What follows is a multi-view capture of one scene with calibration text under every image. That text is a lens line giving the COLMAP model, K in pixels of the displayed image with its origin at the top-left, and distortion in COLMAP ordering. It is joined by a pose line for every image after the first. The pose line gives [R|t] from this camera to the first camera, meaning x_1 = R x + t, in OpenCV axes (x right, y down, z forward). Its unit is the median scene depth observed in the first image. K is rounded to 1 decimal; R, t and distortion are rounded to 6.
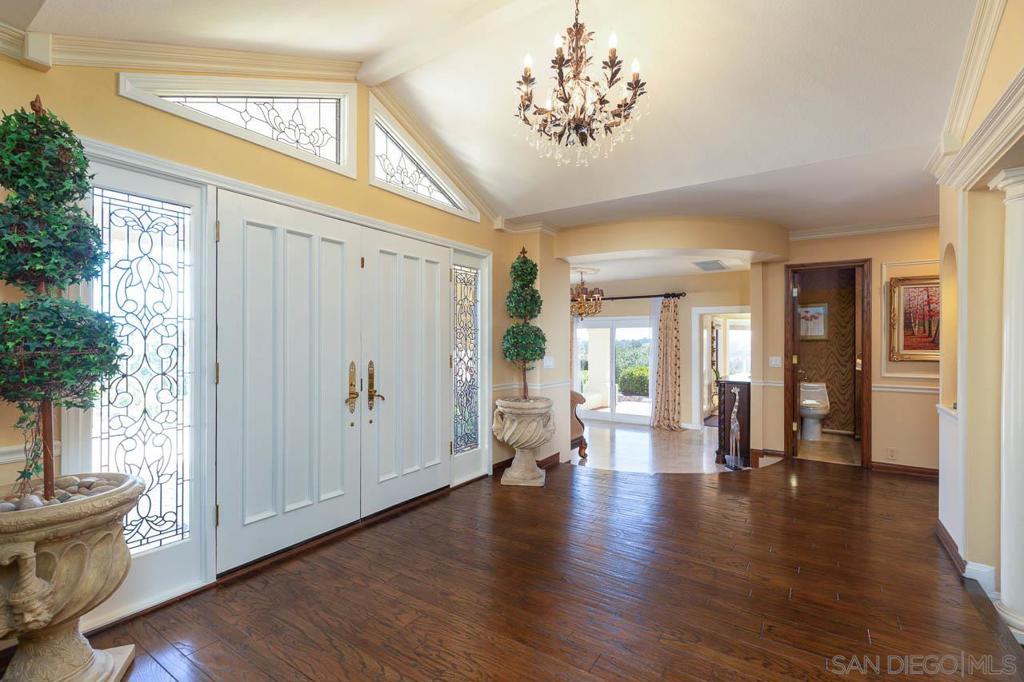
lens RADIAL K [[462.4, 0, 509.2], [0, 462.4, 340.7], [0, 0, 1]] dist [0.001135, 0.000040]
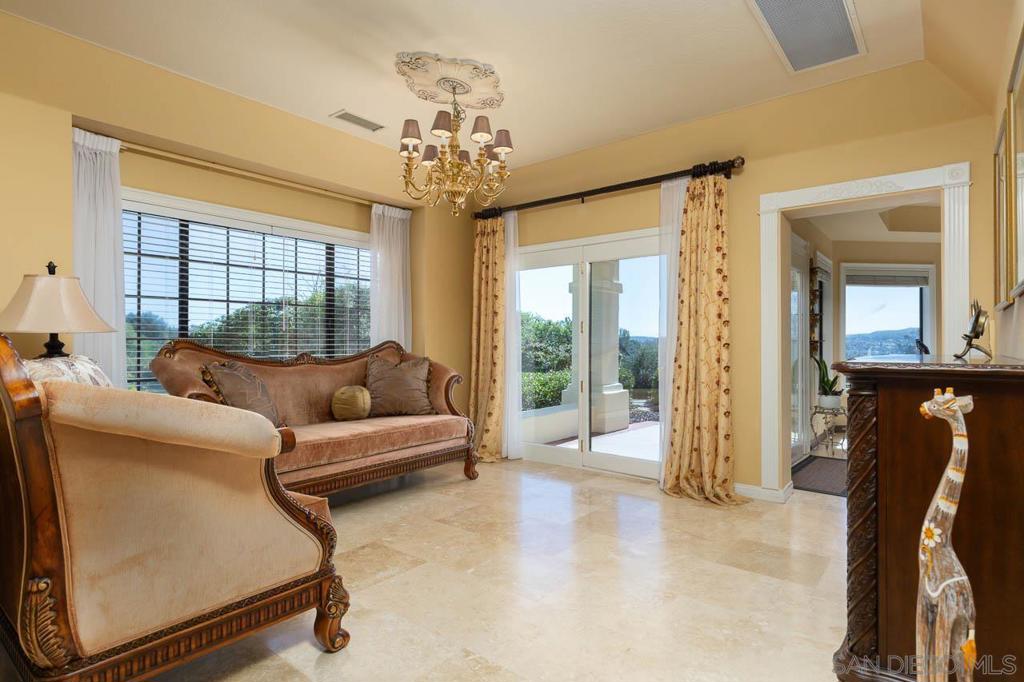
lens RADIAL K [[556.7, 0, 513.5], [0, 556.7, 343.6], [0, 0, 1]] dist [-0.001462, 0.000019]
pose [[0.997318, -0.002037, -0.073157, 0.215134], [0.002386, 0.999986, 0.004687, 0.052724], [0.073146, -0.004849, 0.997309, 0.499669]]
